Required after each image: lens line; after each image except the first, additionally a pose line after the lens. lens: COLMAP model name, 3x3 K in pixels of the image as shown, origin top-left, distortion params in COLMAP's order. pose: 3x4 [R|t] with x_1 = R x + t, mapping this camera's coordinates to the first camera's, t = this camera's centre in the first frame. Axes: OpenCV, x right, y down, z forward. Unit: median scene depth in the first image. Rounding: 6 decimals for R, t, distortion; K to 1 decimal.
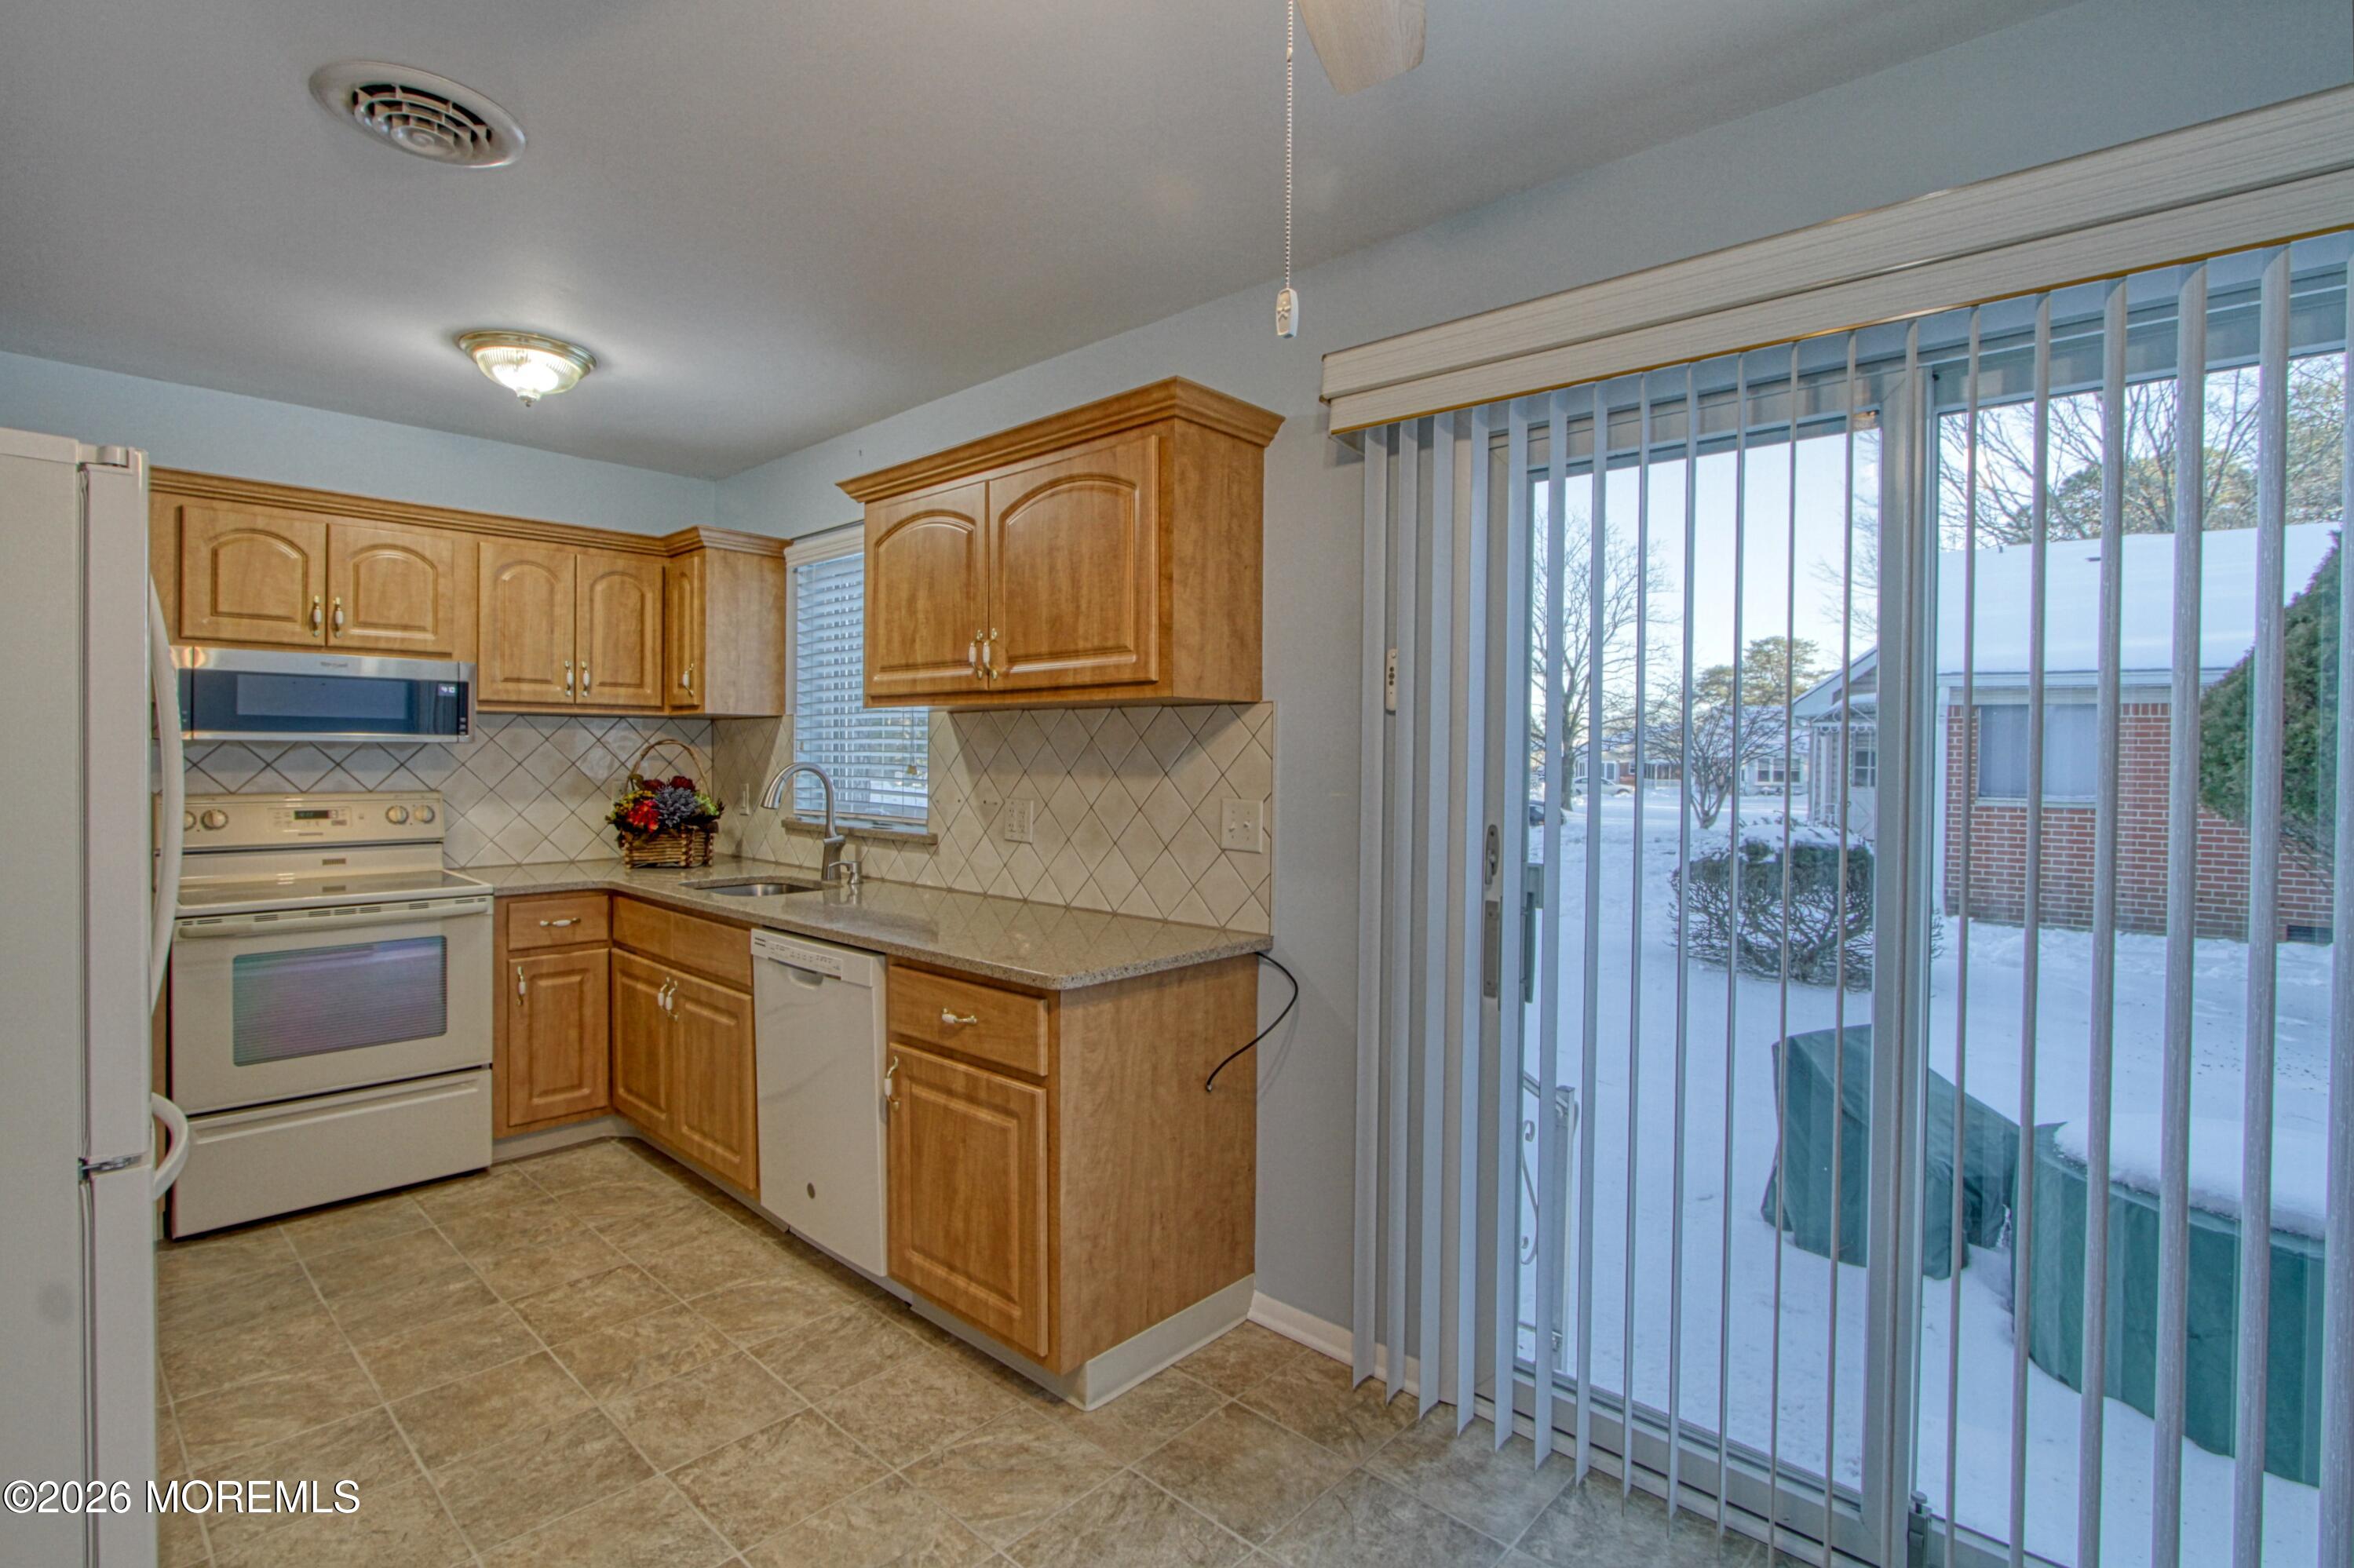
lens RADIAL K [[1103.1, 0, 1165.7], [0, 1103.1, 767.4], [0, 0, 1]] dist [-0.022508, 0.003370]
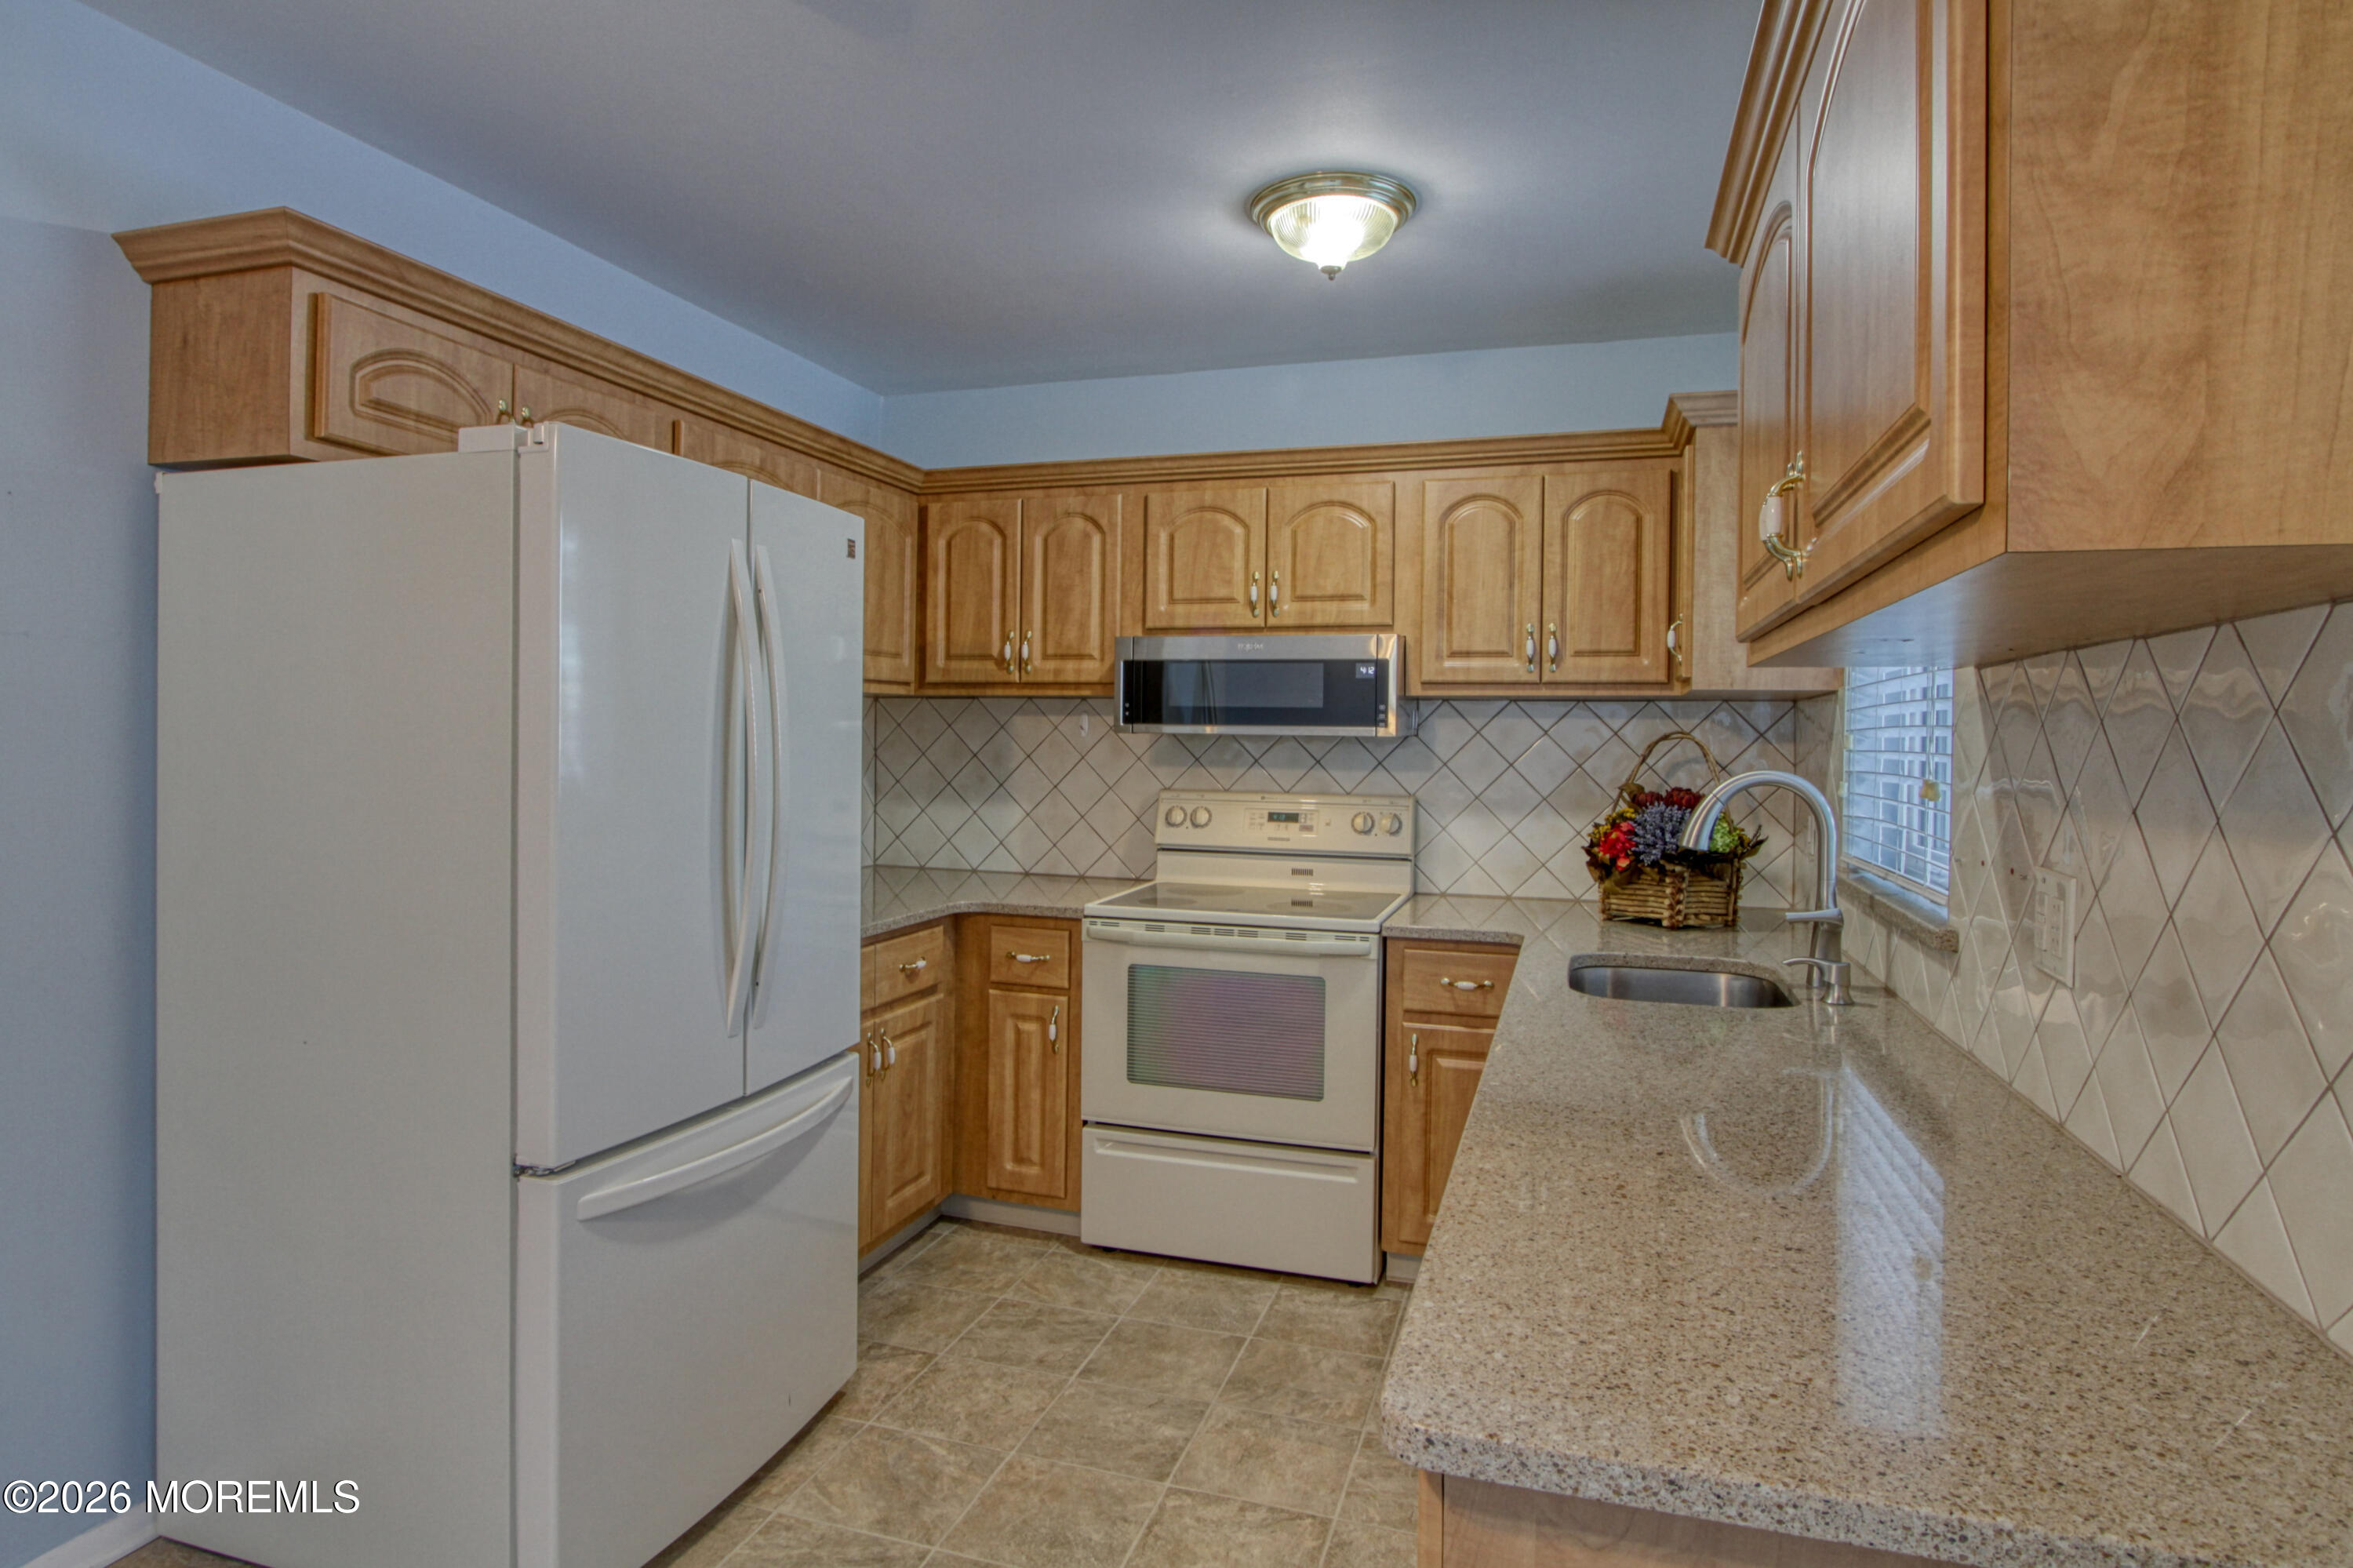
lens RADIAL K [[1279.0, 0, 1256.9], [0, 1279.0, 753.7], [0, 0, 1]] dist [-0.022669, 0.000836]
pose [[0.433275, 0.008840, -0.901218, 0.166952], [-0.020823, 0.999783, -0.000204, -0.008891], [0.901021, 0.018854, 0.433366, 0.566798]]
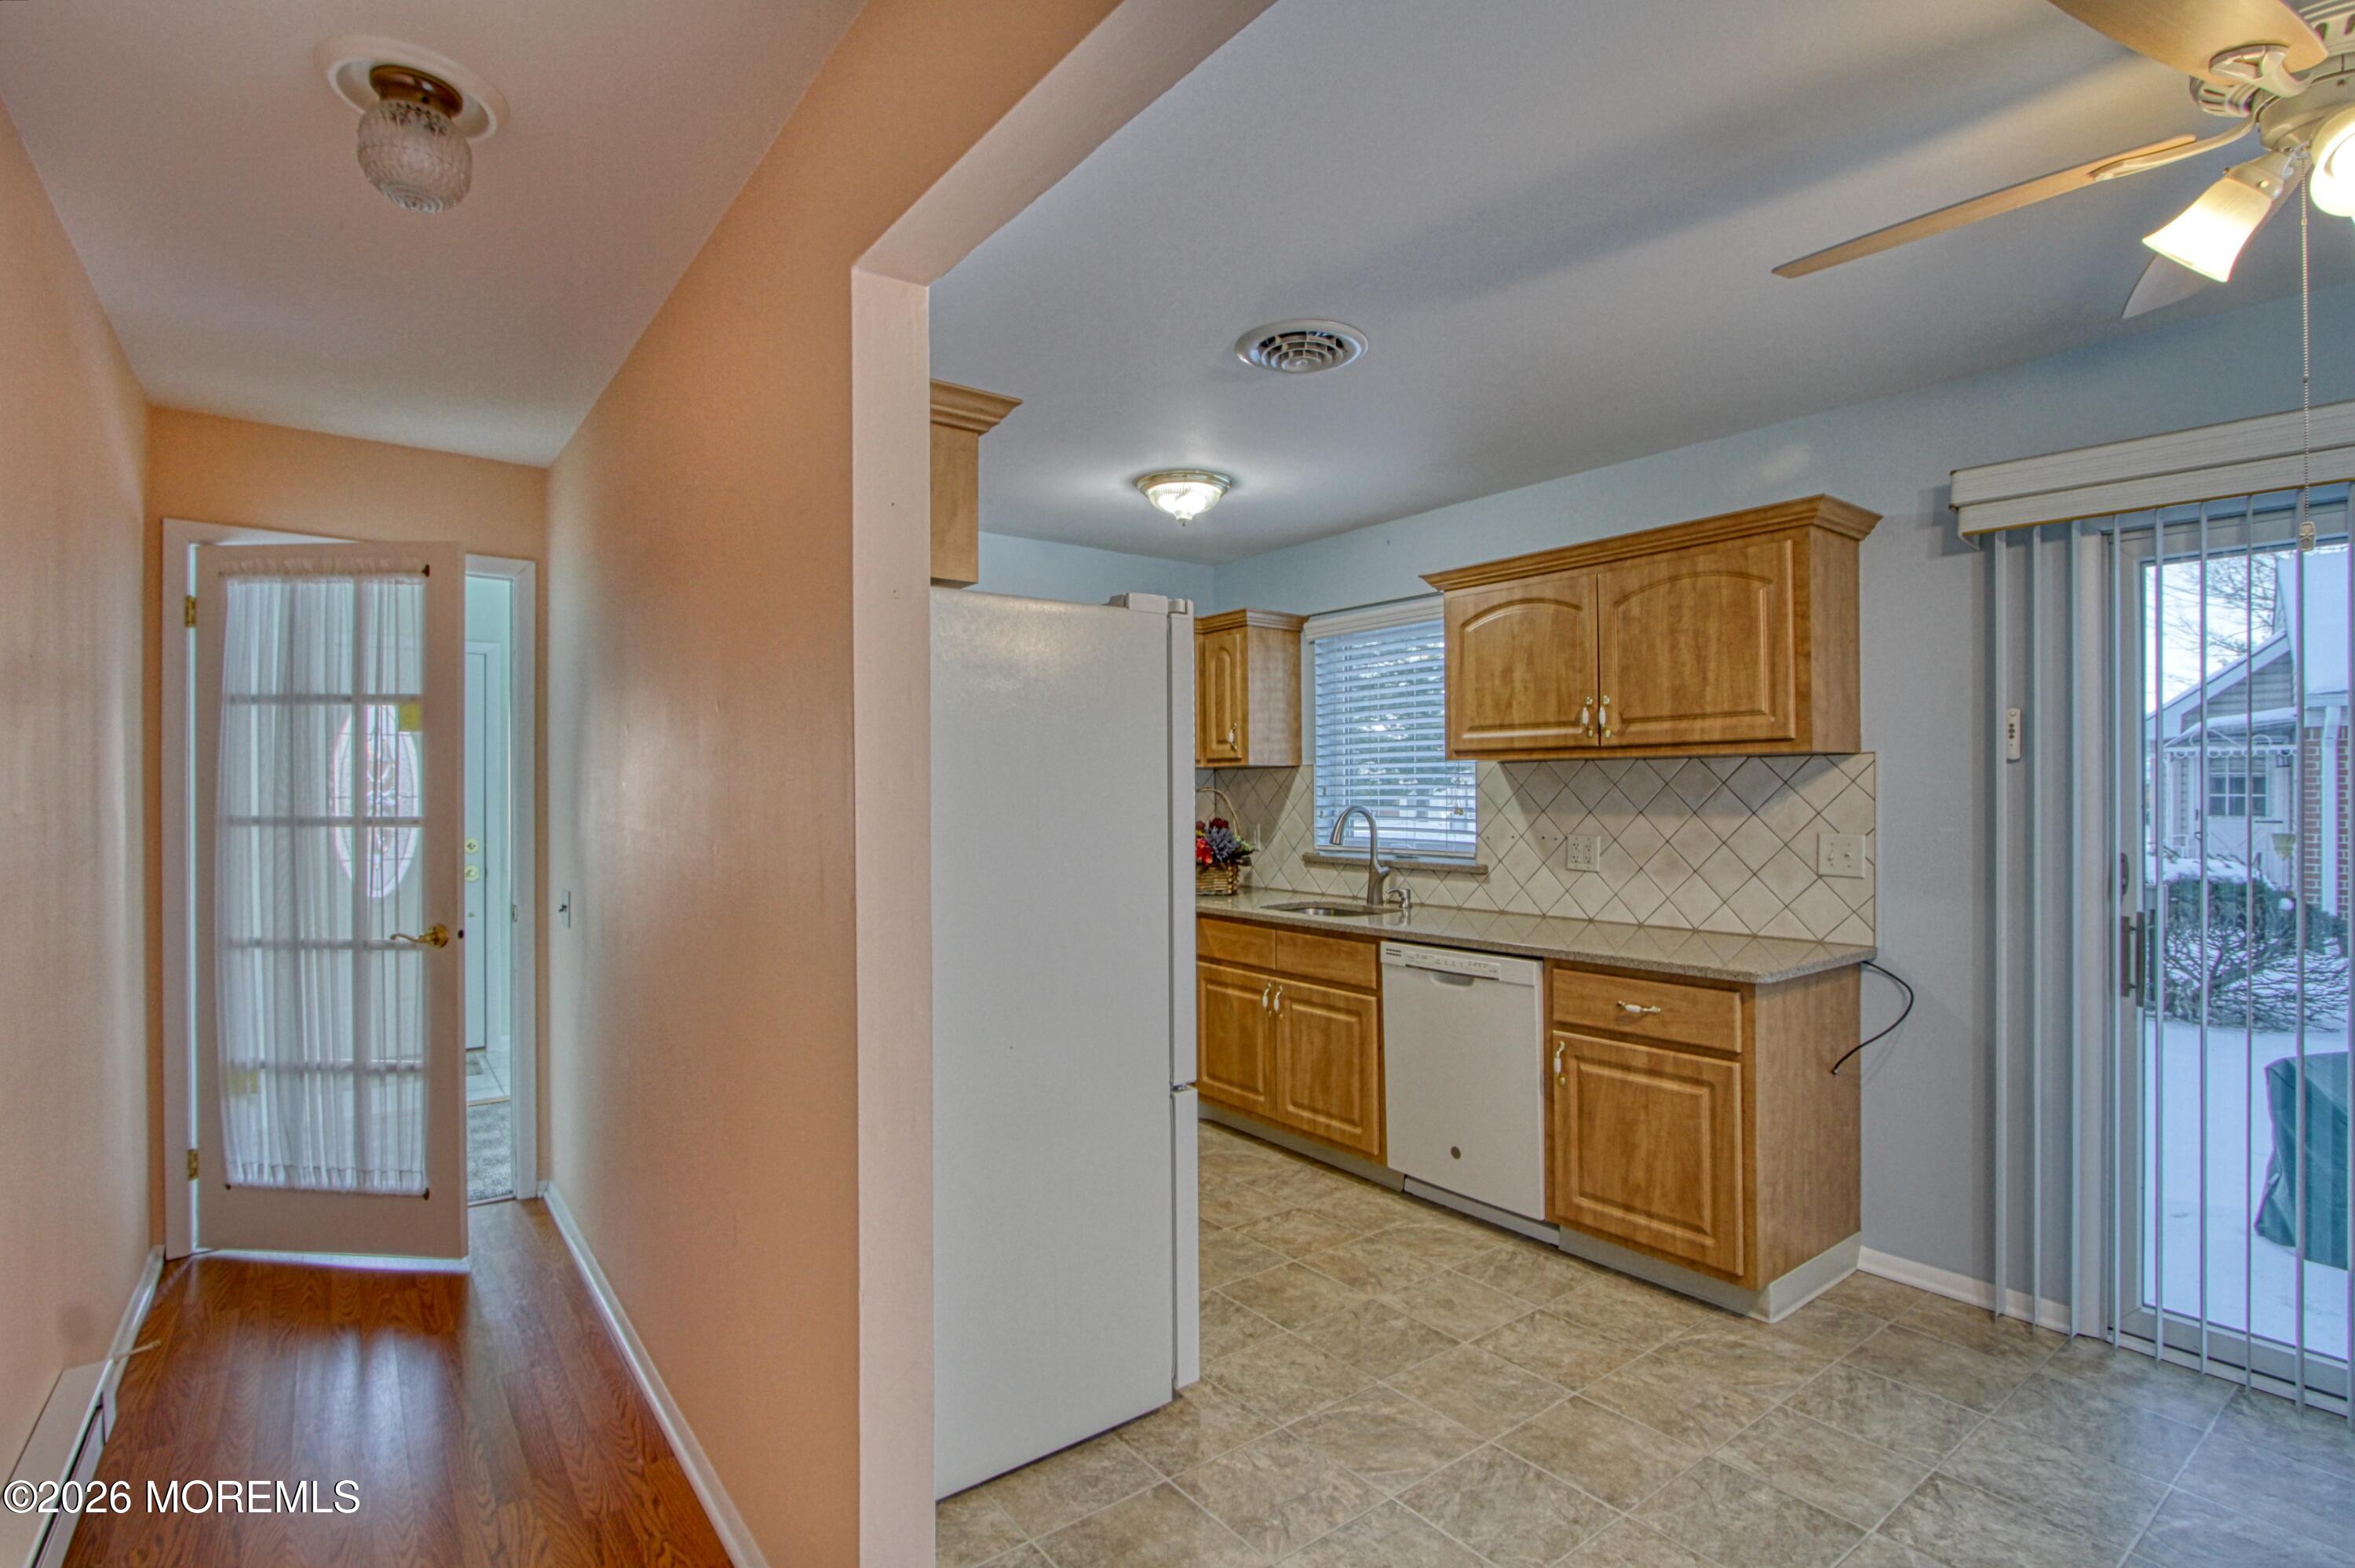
lens RADIAL K [[1103.5, 0, 1194.0], [0, 1103.5, 790.3], [0, 0, 1]] dist [-0.022508, 0.003370]
pose [[0.985529, -0.012937, -0.169014, -0.356033], [0.010853, 0.999853, -0.013247, -0.008537], [0.169160, 0.011221, 0.985525, -0.247177]]
